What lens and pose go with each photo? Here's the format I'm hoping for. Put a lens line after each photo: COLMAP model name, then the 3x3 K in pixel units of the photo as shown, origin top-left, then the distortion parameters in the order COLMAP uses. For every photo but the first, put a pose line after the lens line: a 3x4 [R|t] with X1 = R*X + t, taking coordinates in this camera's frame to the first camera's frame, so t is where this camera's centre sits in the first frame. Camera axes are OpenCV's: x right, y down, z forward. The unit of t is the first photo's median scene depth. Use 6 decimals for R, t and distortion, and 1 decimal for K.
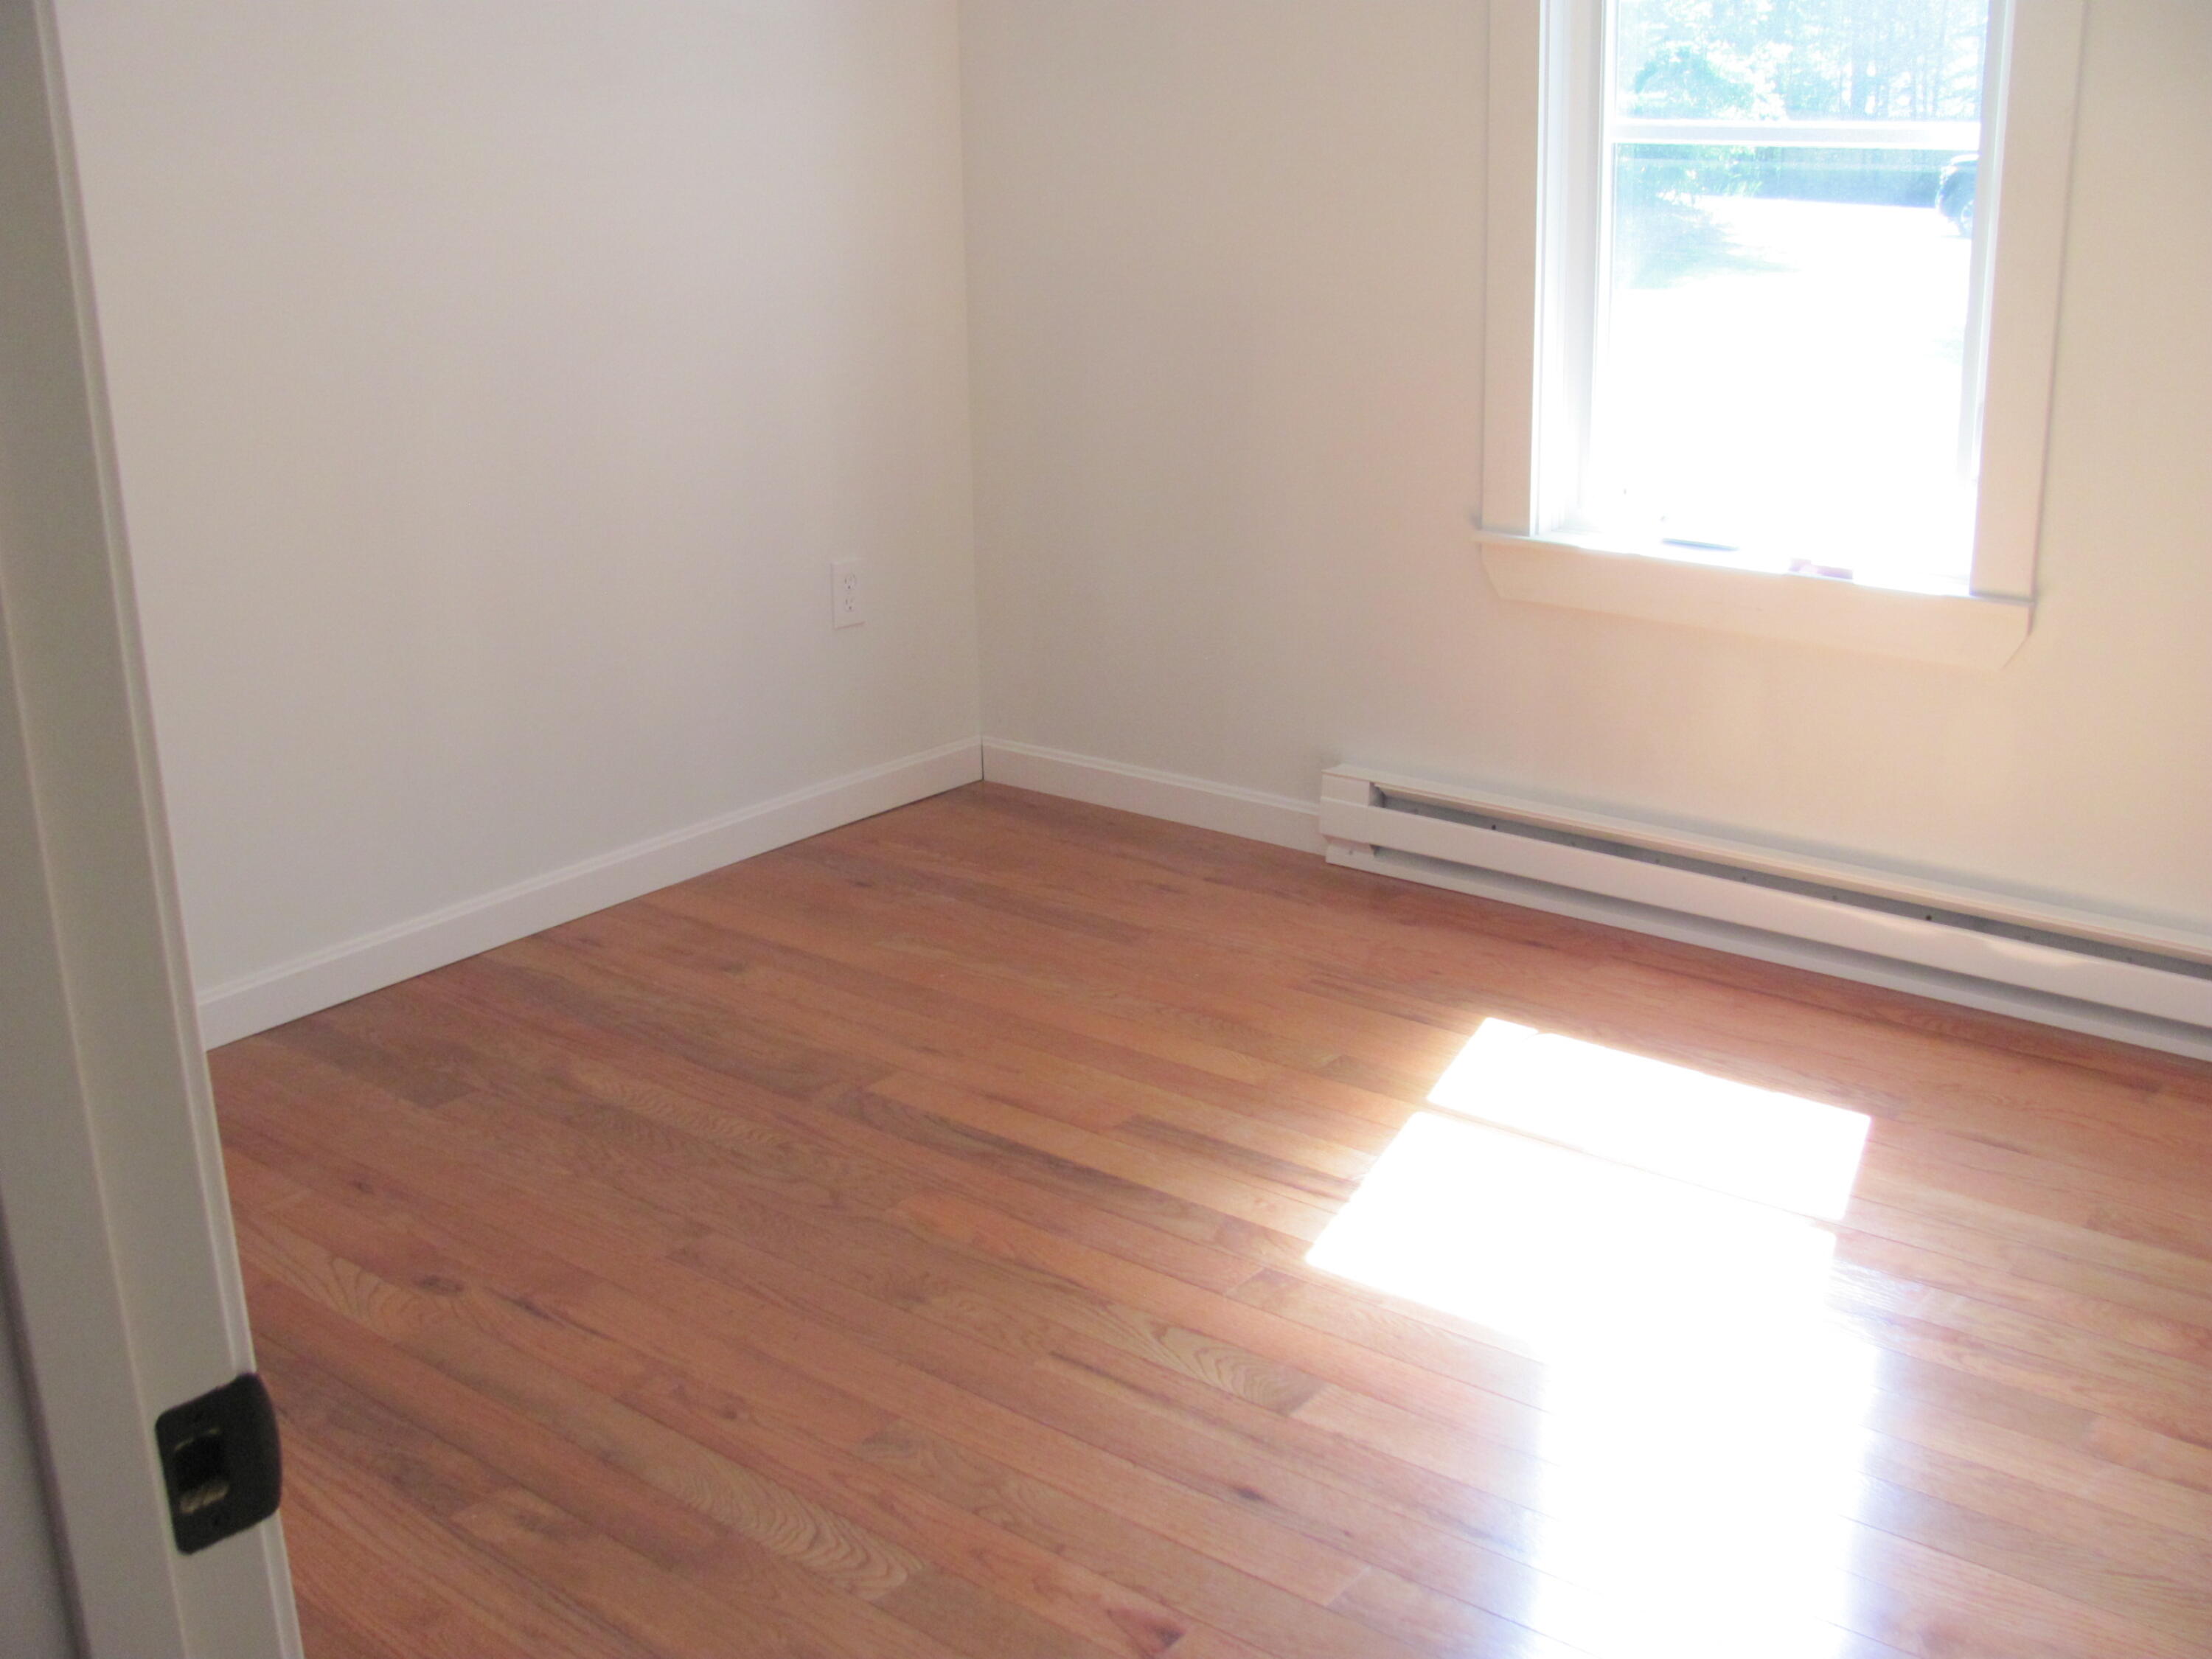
lens RADIAL K [[2371.0, 0, 1106.0], [0, 2371.0, 829.5], [0, 0, 1]] dist [-0.208118, 0.284817]
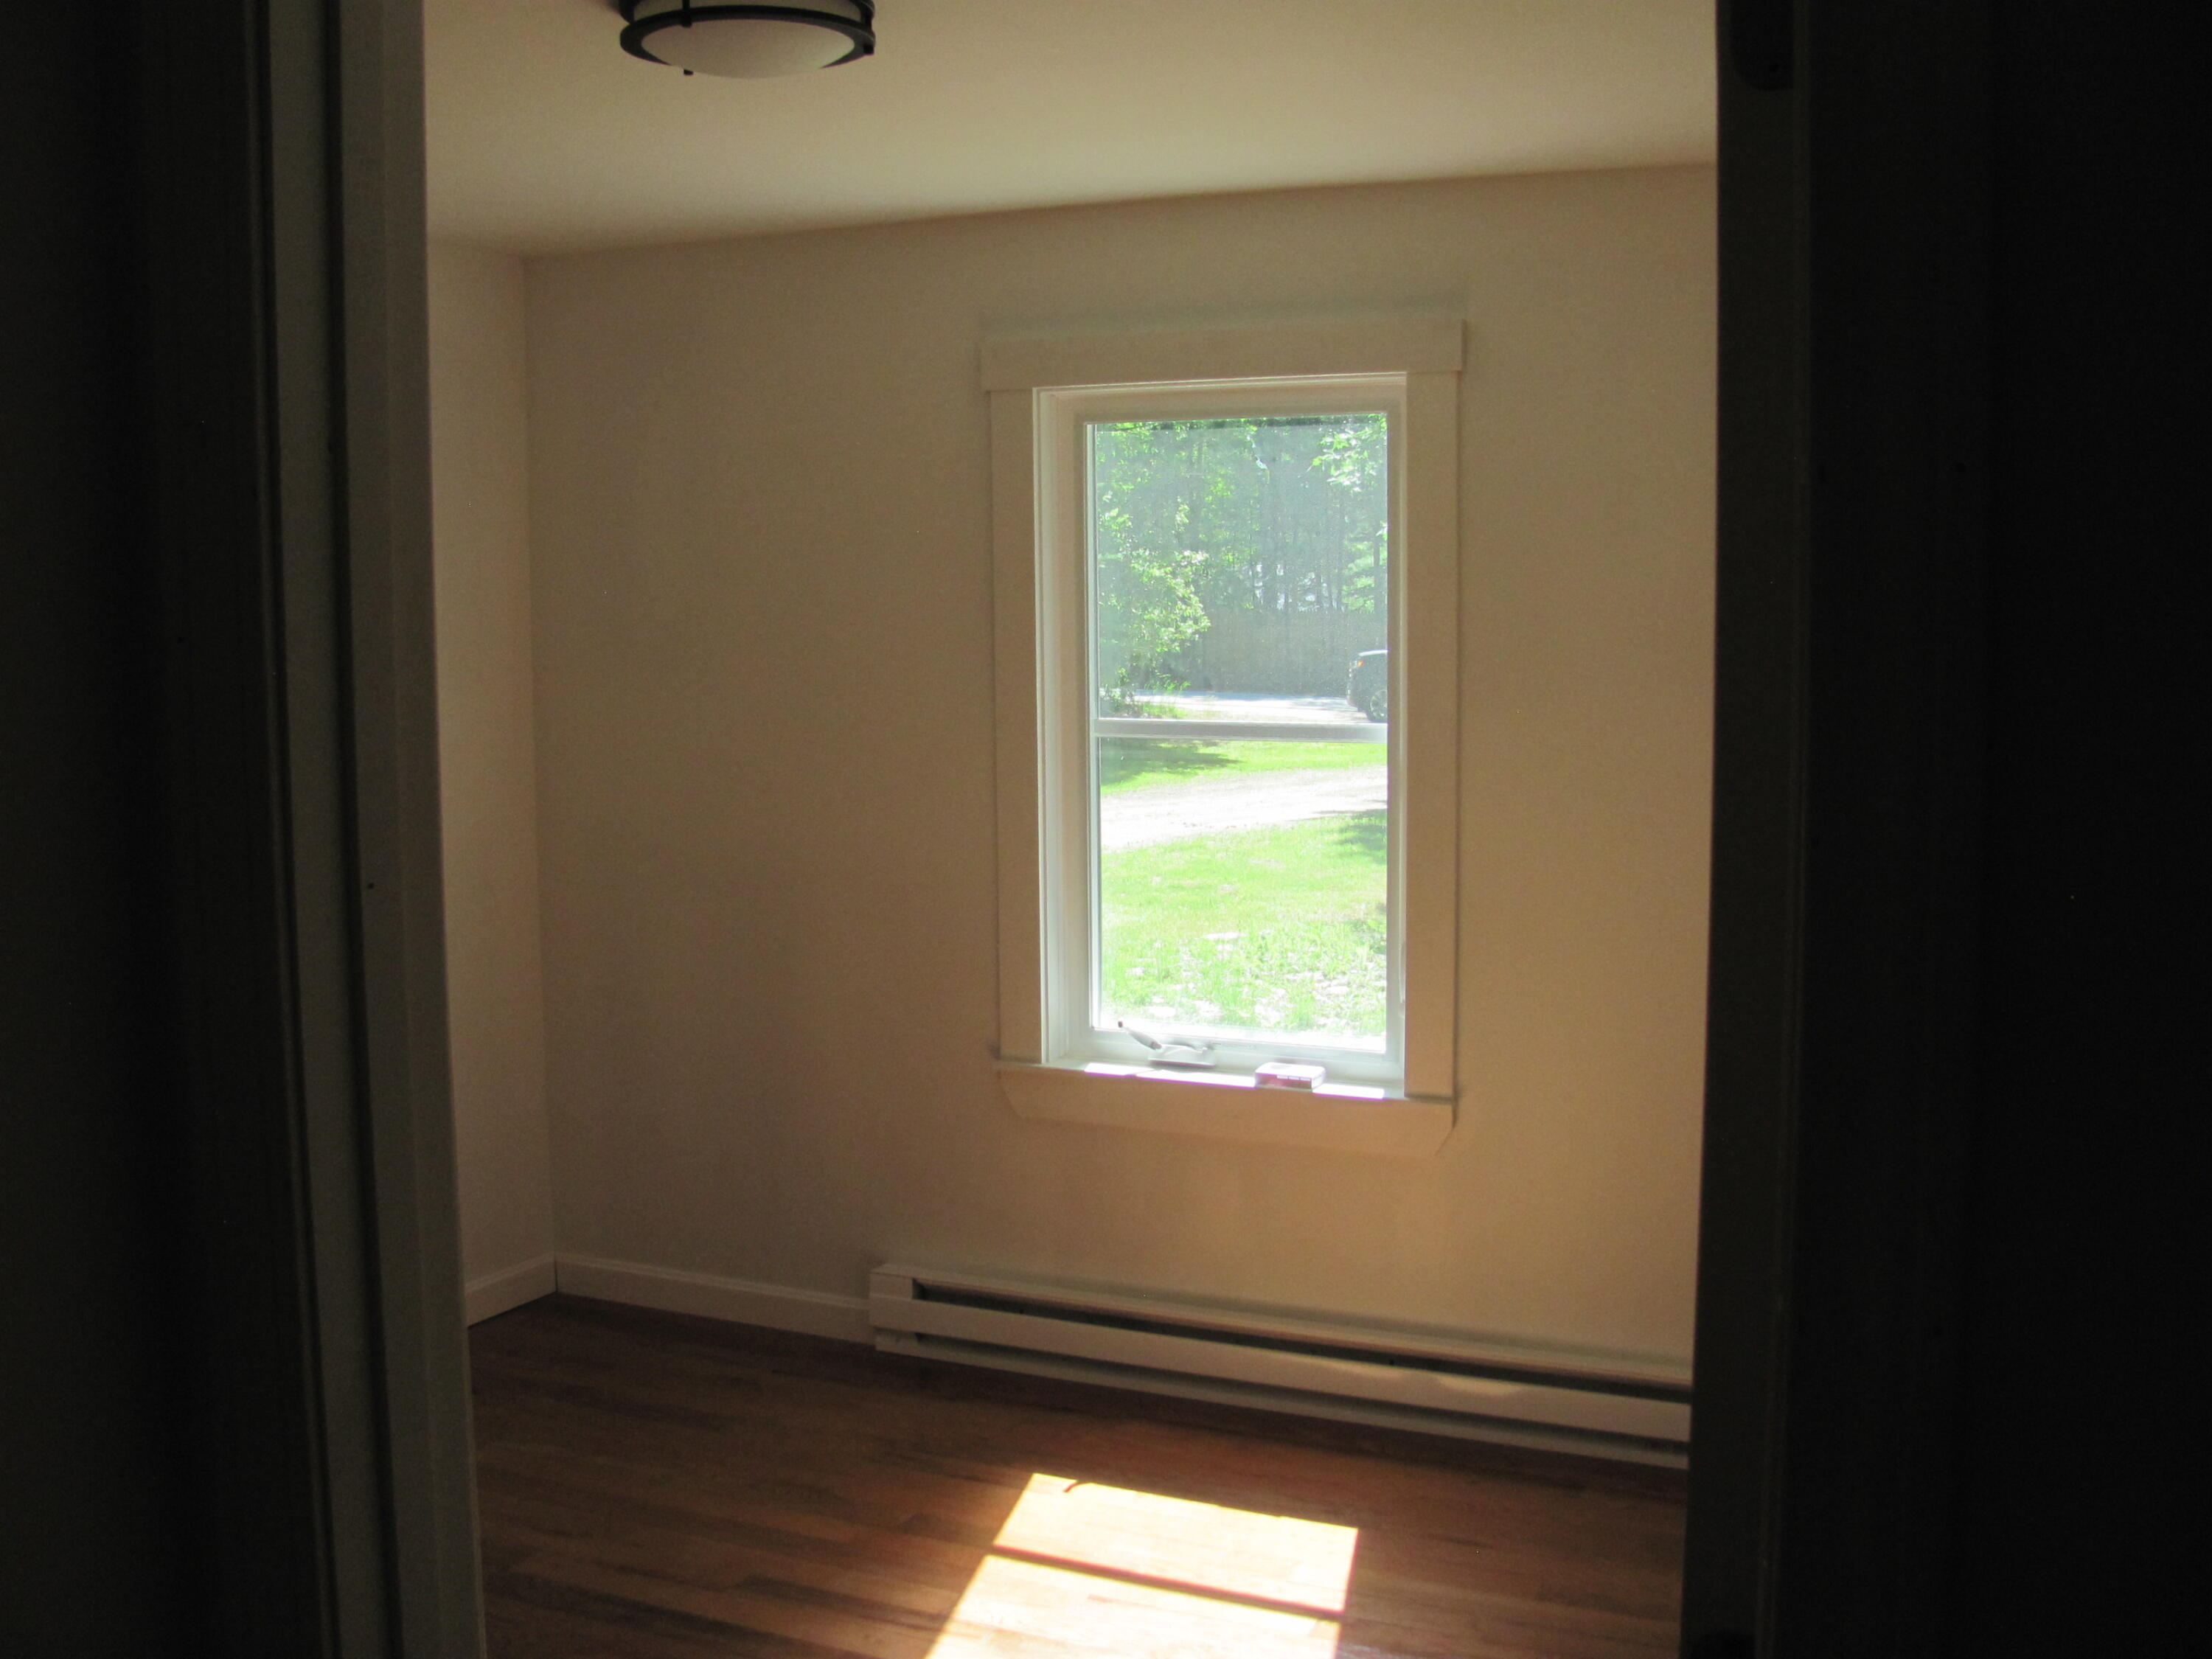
lens RADIAL K [[2353.3, 0, 1106.0], [0, 2353.3, 829.5], [0, 0, 1]] dist [-0.197192, 0.054120]
pose [[0.972871, -0.016156, 0.230783, -0.060111], [0.063063, 0.978301, -0.197360, -0.004042], [-0.222587, 0.206560, 0.952779, -0.163095]]
